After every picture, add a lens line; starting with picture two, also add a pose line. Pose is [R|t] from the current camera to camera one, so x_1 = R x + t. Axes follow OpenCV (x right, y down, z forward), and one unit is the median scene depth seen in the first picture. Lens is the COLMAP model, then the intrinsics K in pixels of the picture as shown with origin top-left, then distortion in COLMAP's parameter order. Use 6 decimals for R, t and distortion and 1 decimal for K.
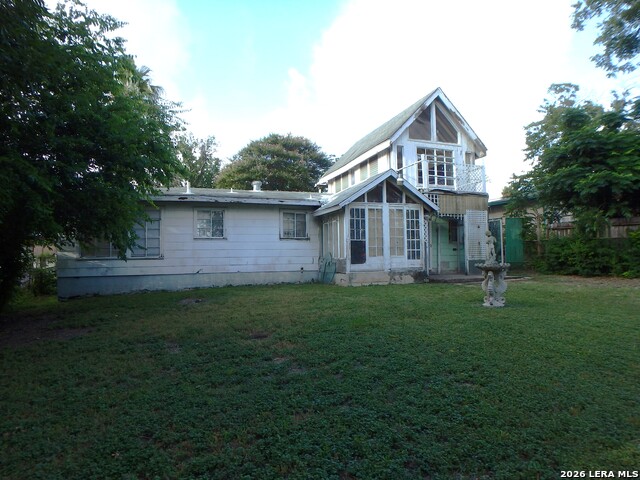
lens RADIAL K [[401.4, 0, 320.0], [0, 401.4, 240.0], [0, 0, 1]] dist [-0.030424, 0.001350]
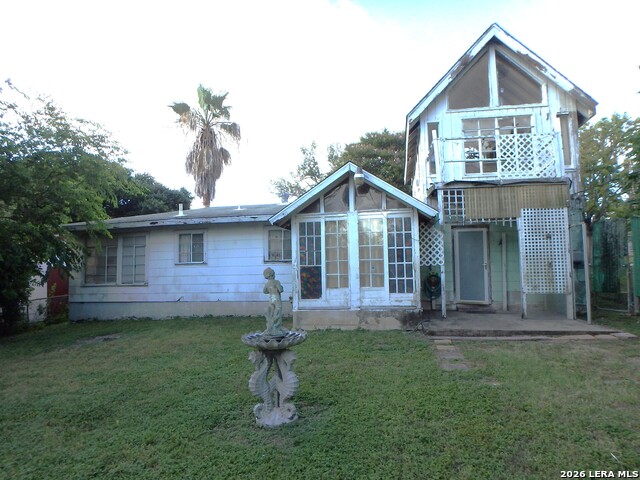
lens RADIAL K [[401.4, 0, 320.0], [0, 401.4, 240.0], [0, 0, 1]] dist [-0.030424, 0.001350]
pose [[0.861946, -0.038576, -0.505530, 0.452039], [0.032801, 0.999255, -0.020325, -0.029561], [0.505937, 0.000938, 0.862570, 0.363606]]
